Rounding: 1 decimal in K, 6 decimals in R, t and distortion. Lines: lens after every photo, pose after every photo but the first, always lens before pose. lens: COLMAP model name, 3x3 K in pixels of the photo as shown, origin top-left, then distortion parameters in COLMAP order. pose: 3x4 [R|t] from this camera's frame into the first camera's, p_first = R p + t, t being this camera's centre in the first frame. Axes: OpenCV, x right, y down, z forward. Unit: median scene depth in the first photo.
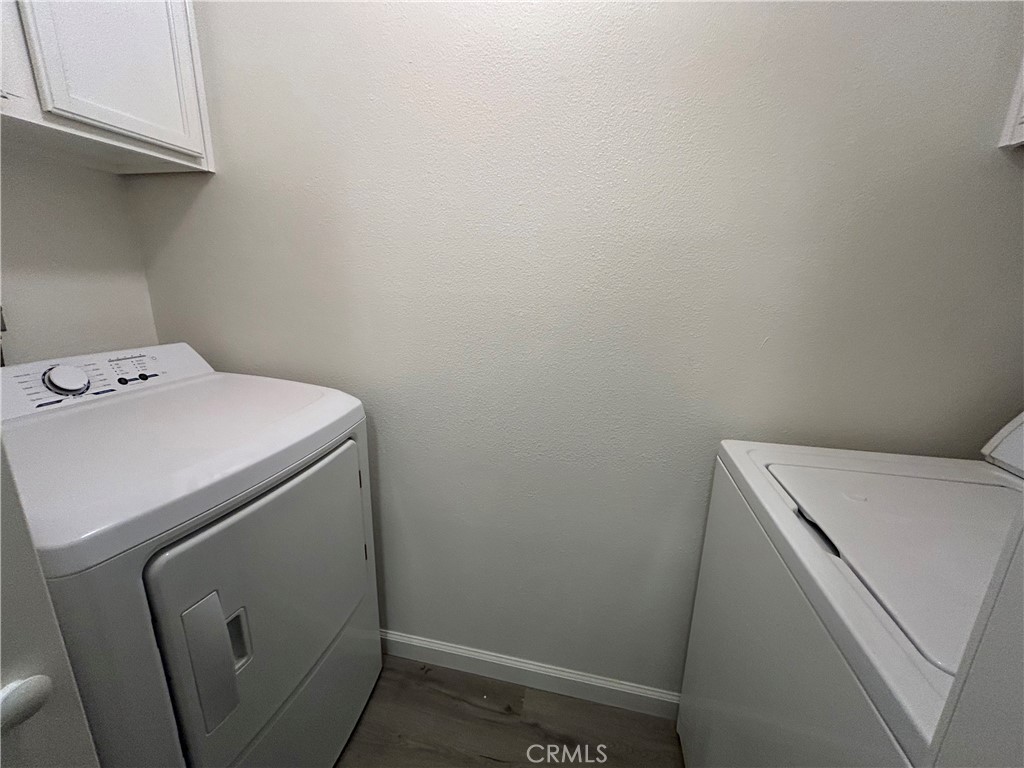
lens RADIAL K [[415.6, 0, 509.7], [0, 415.6, 382.4], [0, 0, 1]] dist [-0.001889, 0.000843]
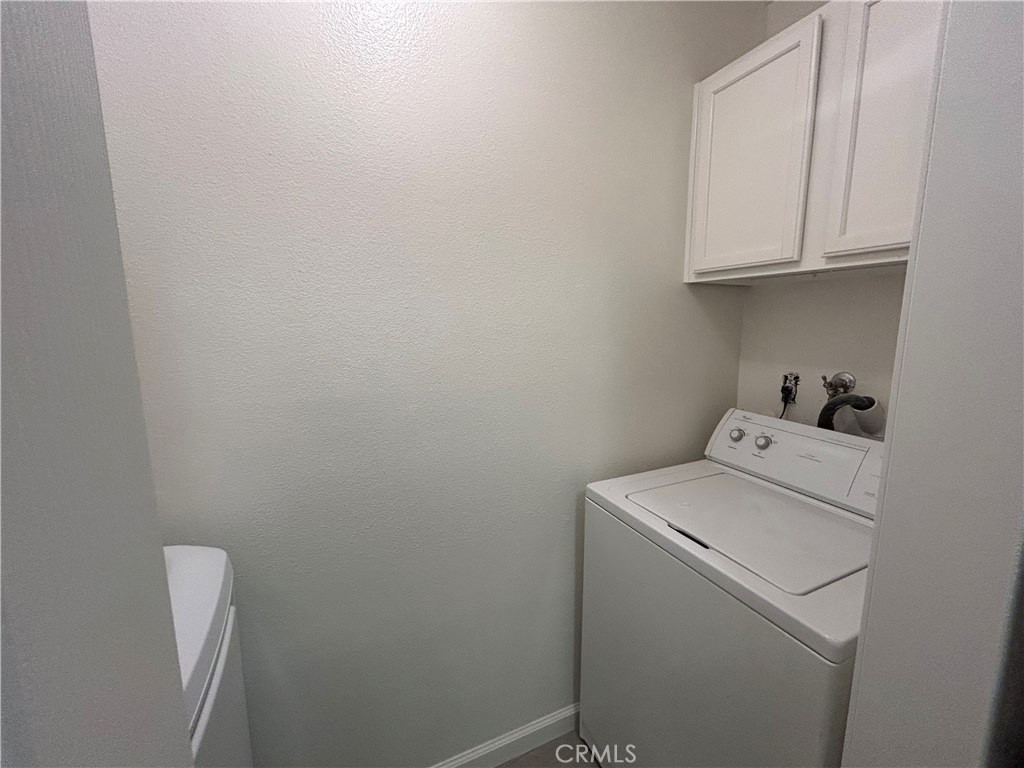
lens RADIAL K [[415.6, 0, 509.7], [0, 415.6, 382.4], [0, 0, 1]] dist [-0.001889, 0.000843]
pose [[0.803409, -0.112308, 0.584740, -0.433515], [0.167410, 0.985042, -0.040823, -0.174339], [-0.571409, 0.130689, 0.810193, 0.044191]]
